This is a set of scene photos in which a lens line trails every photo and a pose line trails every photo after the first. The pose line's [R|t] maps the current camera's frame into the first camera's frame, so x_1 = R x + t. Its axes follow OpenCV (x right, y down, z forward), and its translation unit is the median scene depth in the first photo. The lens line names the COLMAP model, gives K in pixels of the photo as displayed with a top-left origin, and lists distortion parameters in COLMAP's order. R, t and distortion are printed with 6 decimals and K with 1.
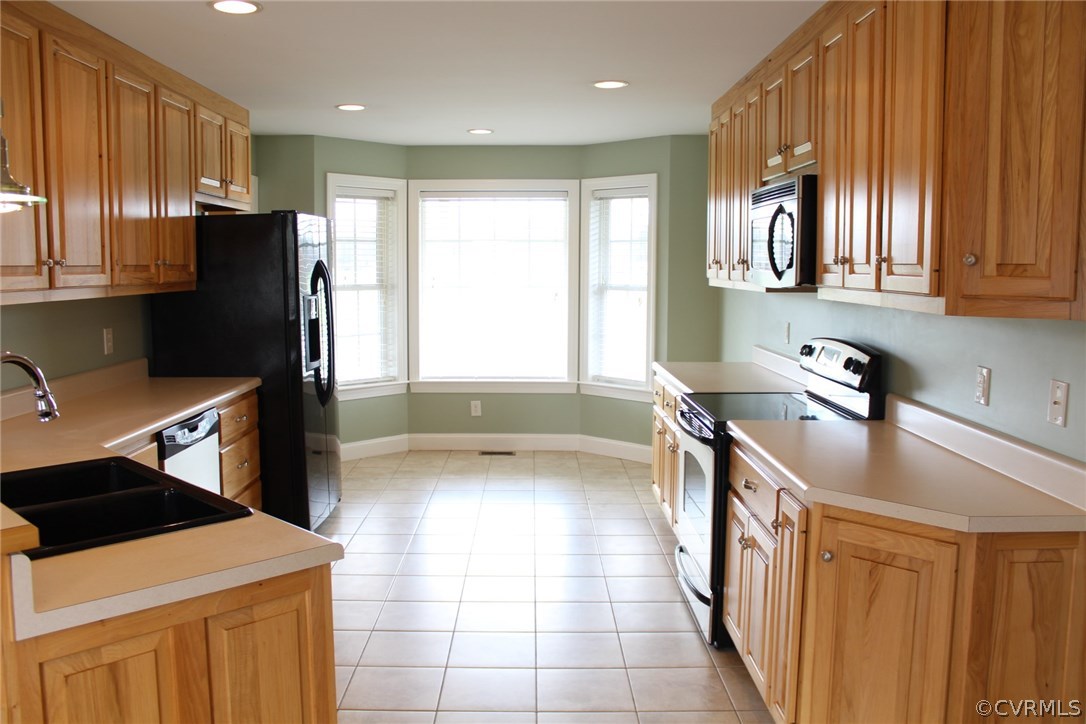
lens RADIAL K [[896.3, 0, 543.0], [0, 896.3, 362.0], [0, 0, 1]] dist [-0.163535, 0.155130]
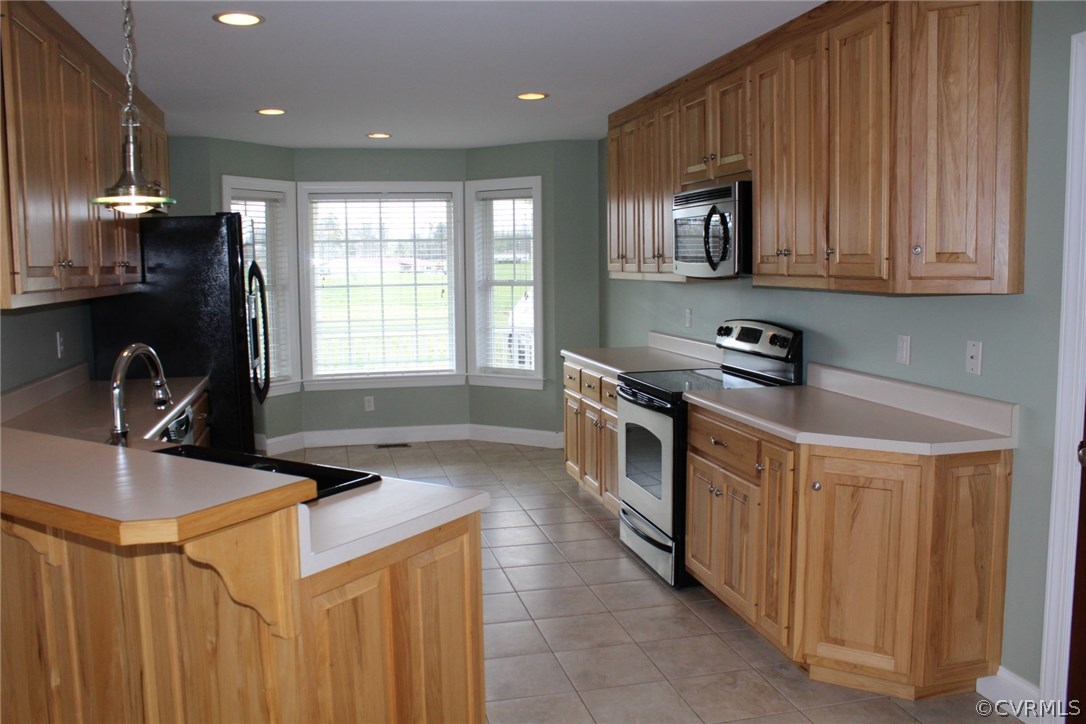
lens RADIAL K [[907.9, 0, 532.9], [0, 907.9, 361.4], [0, 0, 1]] dist [-0.164845, 0.157779]
pose [[0.974565, -0.037993, 0.220860, -0.235475], [0.038410, 0.999259, 0.002407, 0.015770], [-0.220788, 0.006137, 0.975303, -0.109026]]
